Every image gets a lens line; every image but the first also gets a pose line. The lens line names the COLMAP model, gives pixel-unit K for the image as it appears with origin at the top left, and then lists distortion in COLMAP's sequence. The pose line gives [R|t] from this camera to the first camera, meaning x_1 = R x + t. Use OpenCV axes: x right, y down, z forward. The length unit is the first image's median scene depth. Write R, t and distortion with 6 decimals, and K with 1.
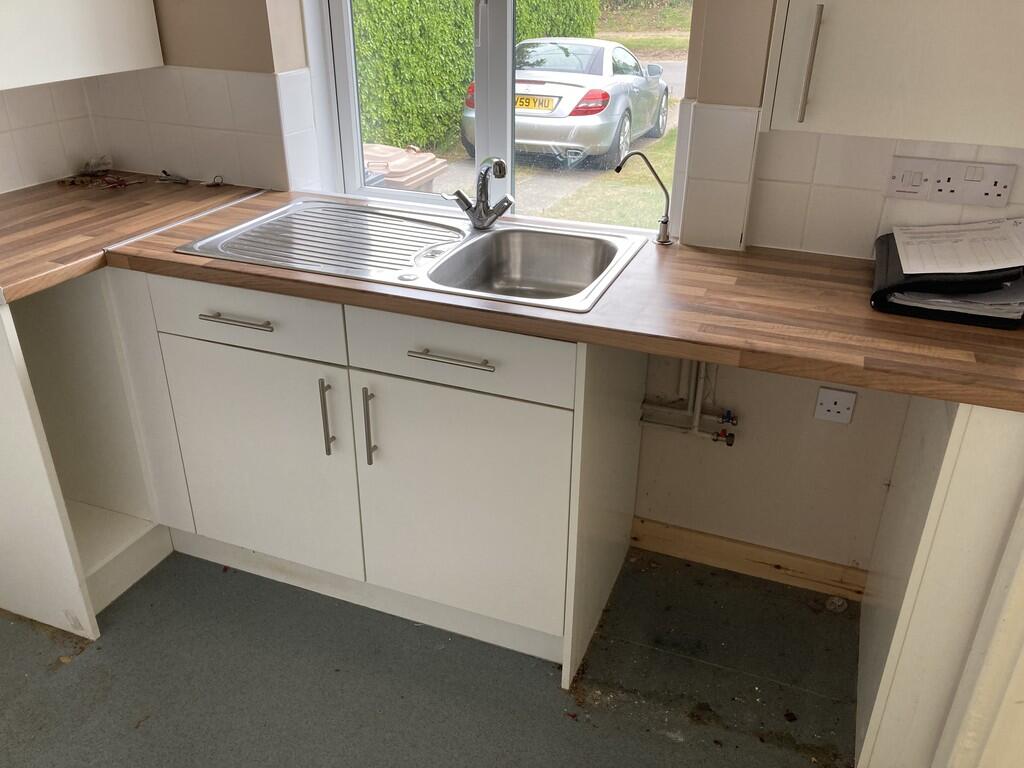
lens RADIAL K [[829.5, 0, 512.0], [0, 829.5, 380.5], [0, 0, 1]] dist [0.039666, -0.047054]
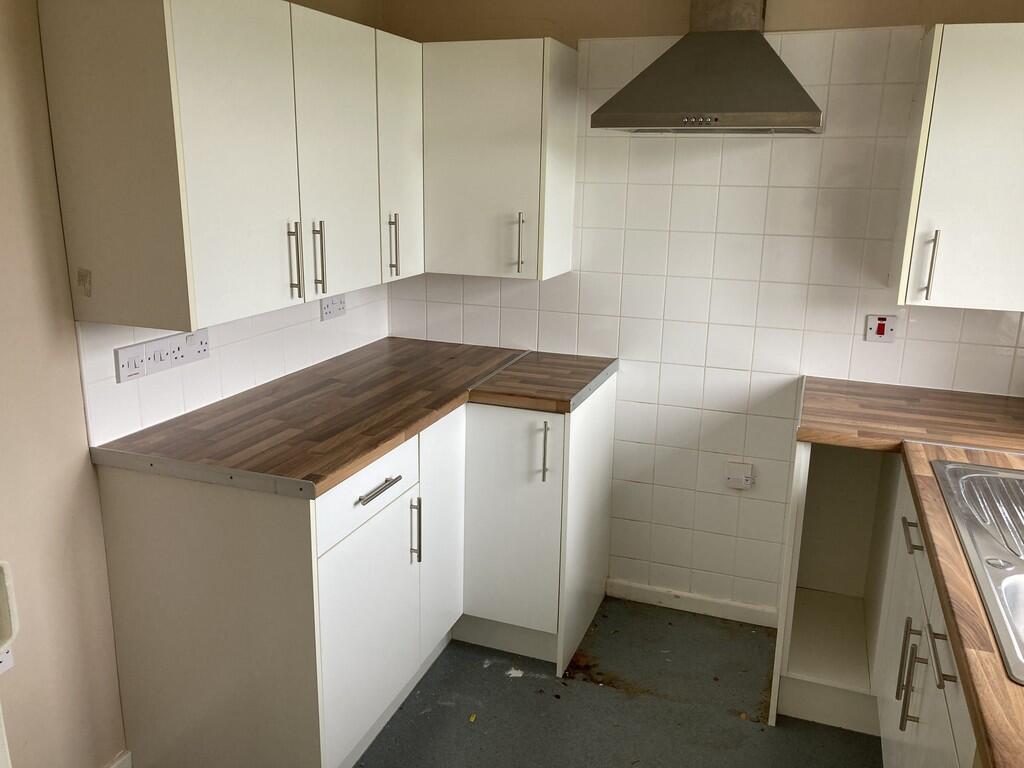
lens RADIAL K [[829.5, 0, 522.4], [0, 829.5, 379.8], [0, 0, 1]] dist [0.039666, -0.047054]
pose [[0.031894, 0.239217, -0.970442, 0.551945], [-0.464130, 0.863448, 0.197589, -0.196255], [0.885193, 0.444109, 0.138567, 0.309307]]
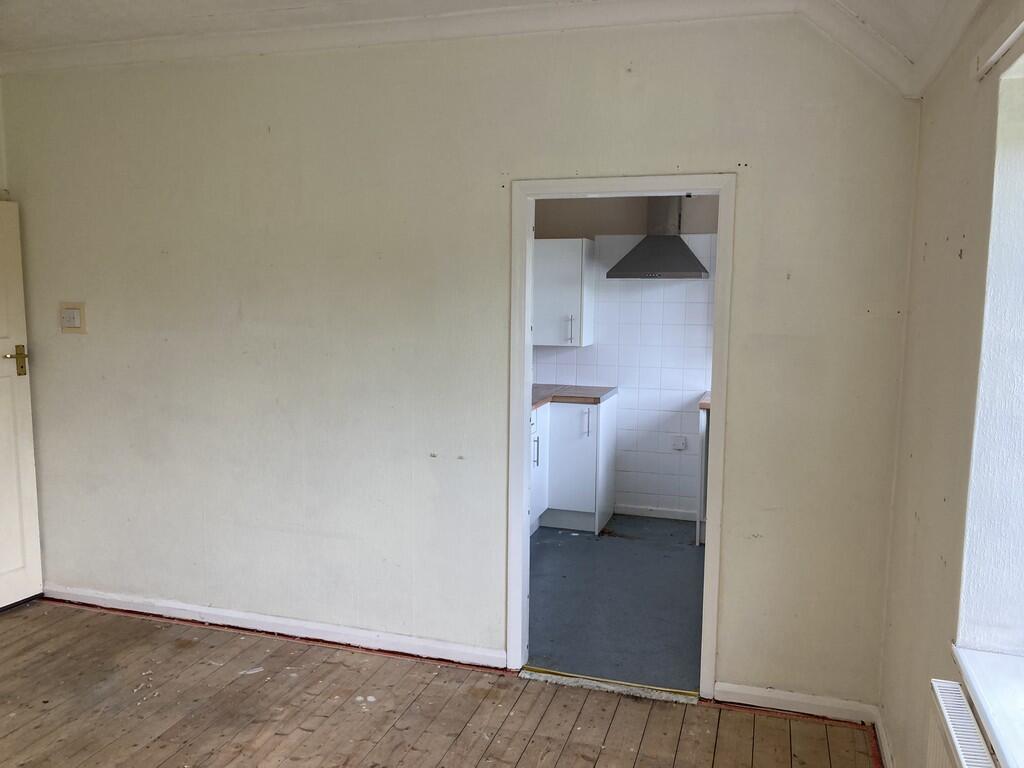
lens RADIAL K [[829.5, 0, 514.5], [0, 829.5, 392.6], [0, 0, 1]] dist [0.039666, -0.047054]
pose [[0.071721, 0.114203, -0.990865, 2.044646], [-0.454675, 0.887947, 0.069431, -0.035138], [0.887765, 0.445542, 0.115610, -0.016099]]
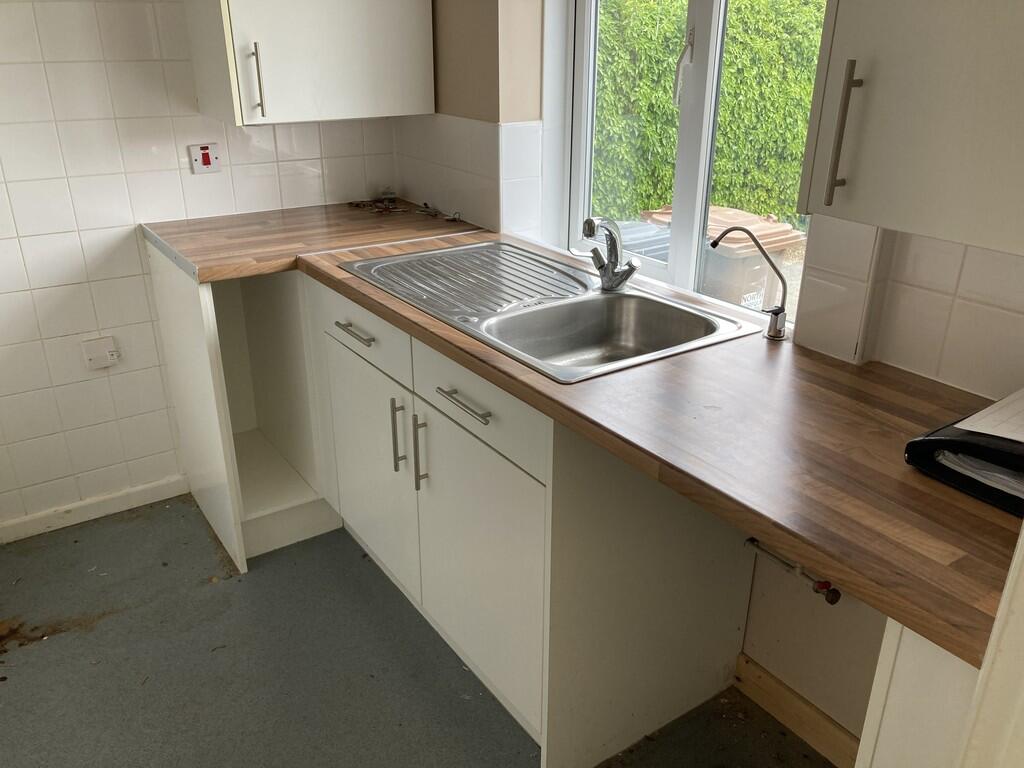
lens RADIAL K [[829.5, 0, 513.4], [0, 829.5, 387.4], [0, 0, 1]] dist [0.039666, -0.047054]
pose [[0.828540, 0.215929, -0.516620, 0.395052], [-0.248359, 0.968646, 0.006550, -0.054015], [0.501836, 0.122880, 0.856190, 0.143256]]
